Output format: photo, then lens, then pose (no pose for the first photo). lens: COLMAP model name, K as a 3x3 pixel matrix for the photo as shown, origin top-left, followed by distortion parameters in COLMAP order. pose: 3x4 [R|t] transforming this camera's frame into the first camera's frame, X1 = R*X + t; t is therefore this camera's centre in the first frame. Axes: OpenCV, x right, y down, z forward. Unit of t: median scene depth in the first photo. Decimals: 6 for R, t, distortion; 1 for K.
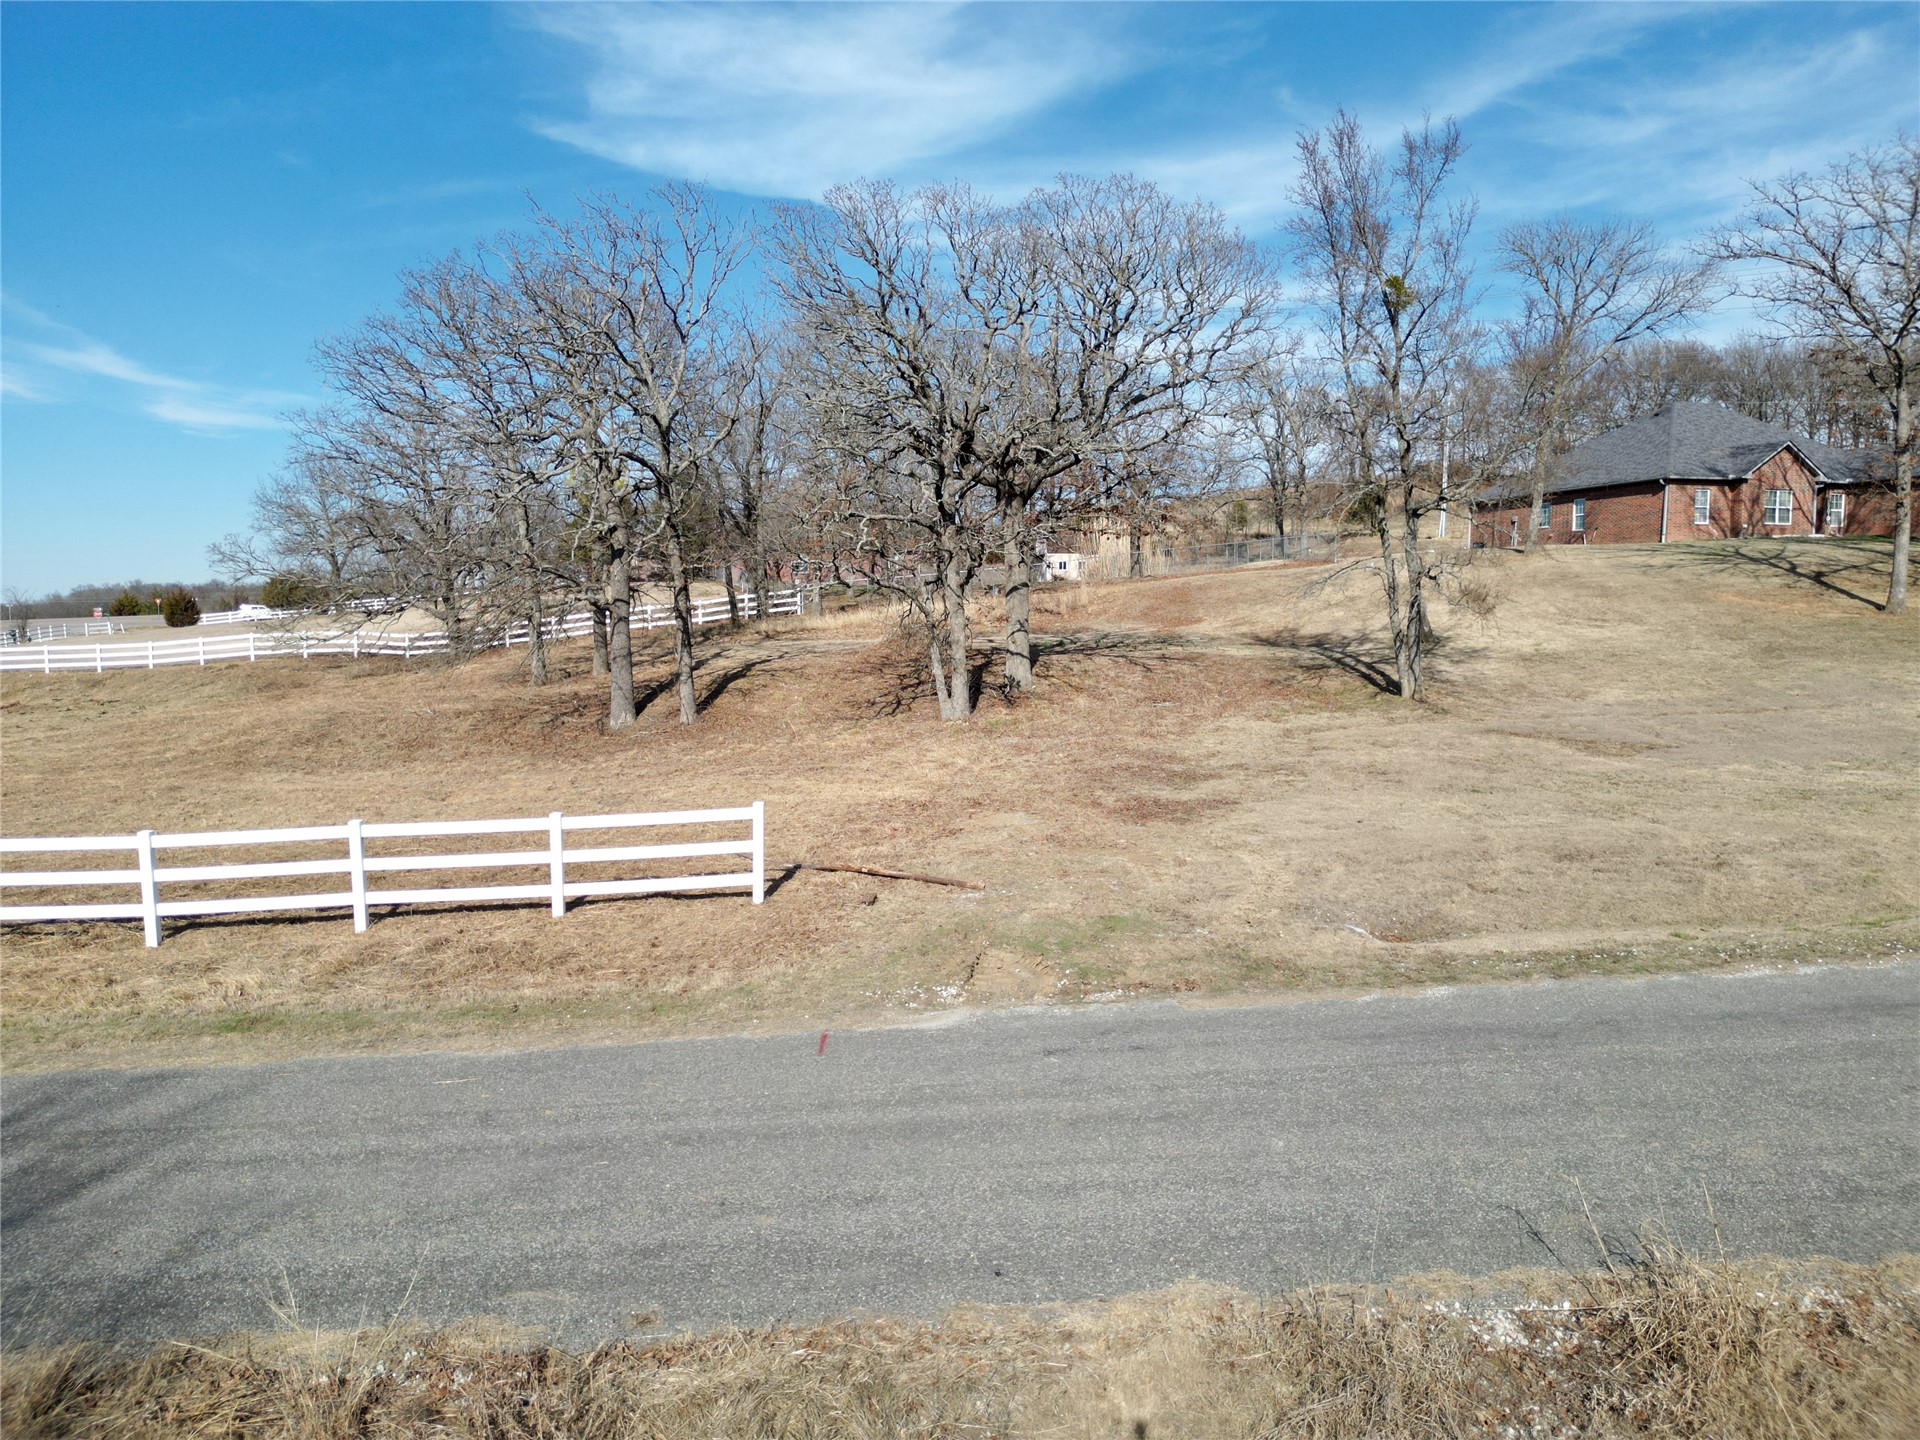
lens RADIAL K [[1327.9, 0, 964.8], [0, 1327.9, 721.6], [0, 0, 1]] dist [0.037142, -0.027495]
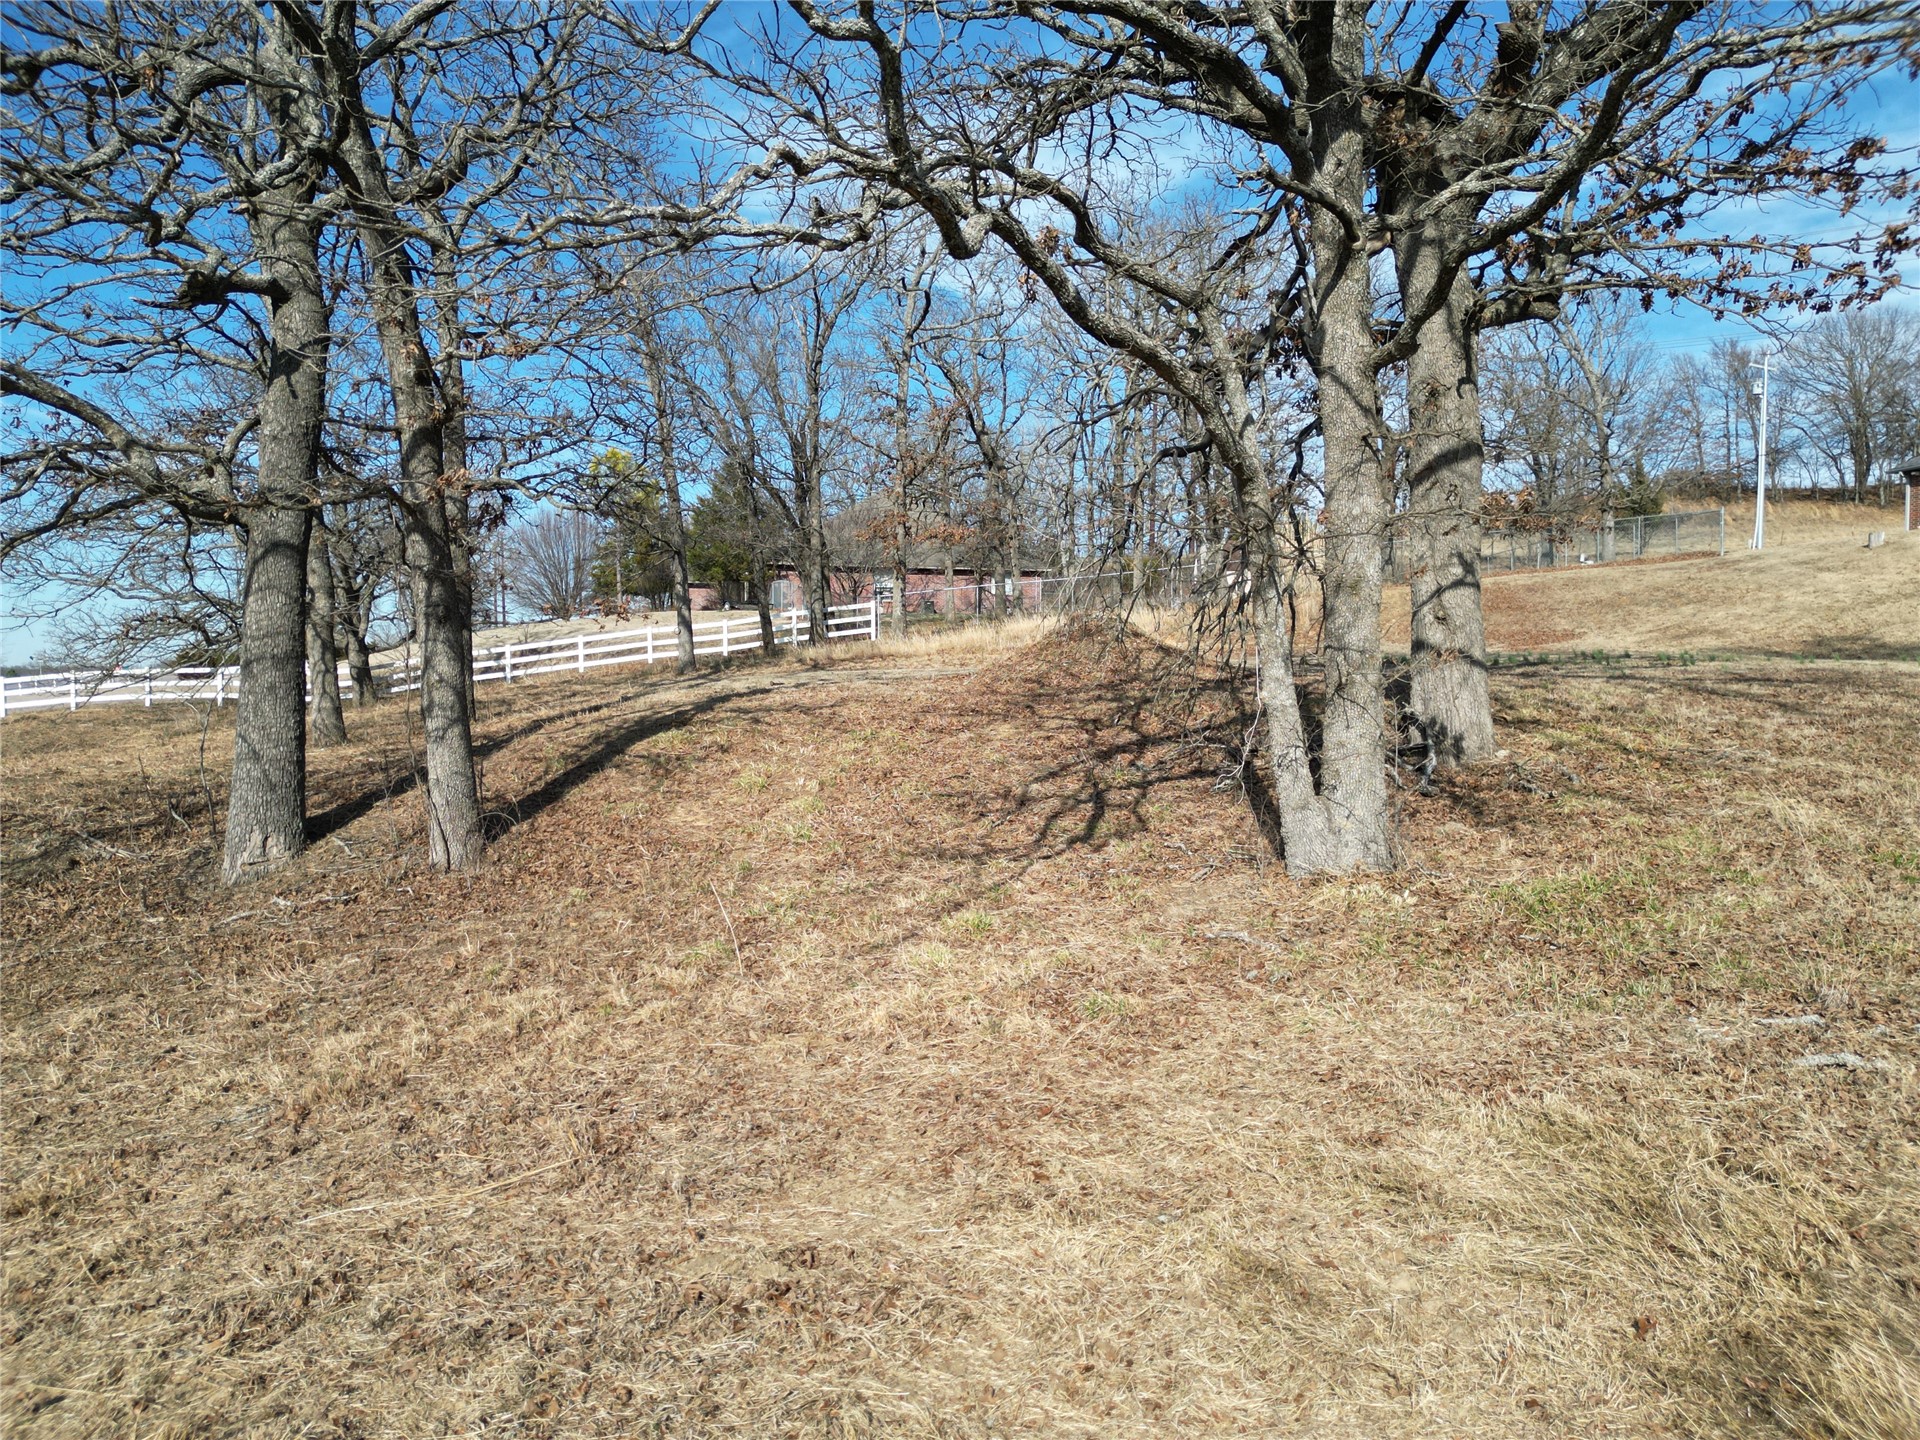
lens RADIAL K [[1327.9, 0, 960.2], [0, 1327.9, 715.8], [0, 0, 1]] dist [0.037142, -0.027495]
pose [[0.996922, -0.001059, -0.078396, -0.050913], [-0.002990, 0.998668, -0.051514, -0.015776], [0.078346, 0.051590, 0.995590, 0.579888]]
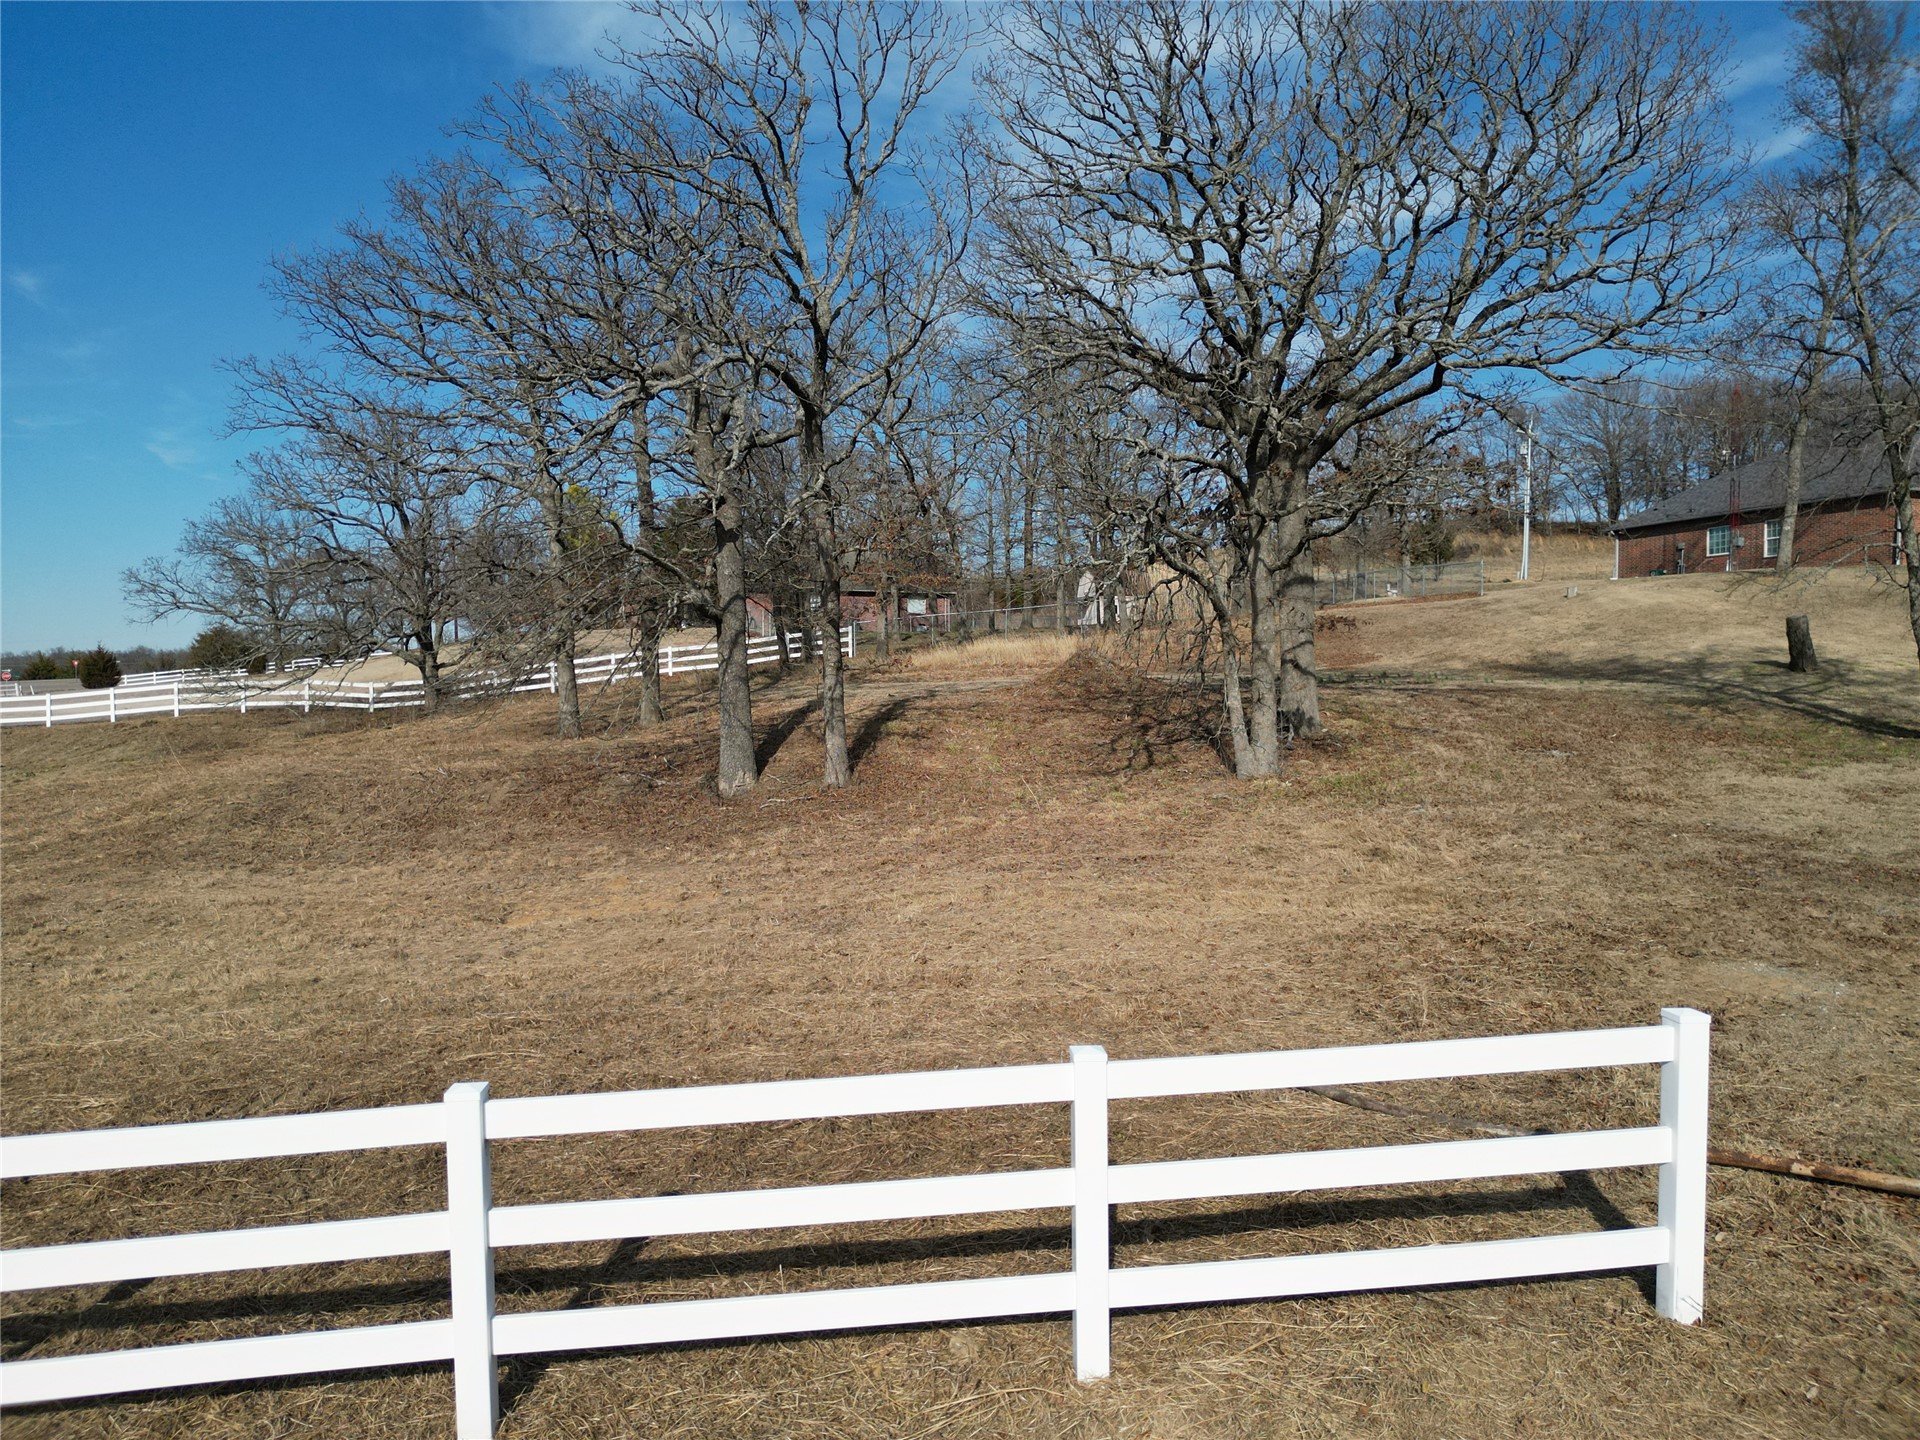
lens RADIAL K [[1327.9, 0, 958.6], [0, 1327.9, 716.3], [0, 0, 1]] dist [0.037142, -0.027495]
pose [[0.999274, -0.005685, 0.037669, -0.145210], [0.007725, 0.998498, -0.054247, 0.002556], [-0.037304, 0.054499, 0.997817, 0.280068]]
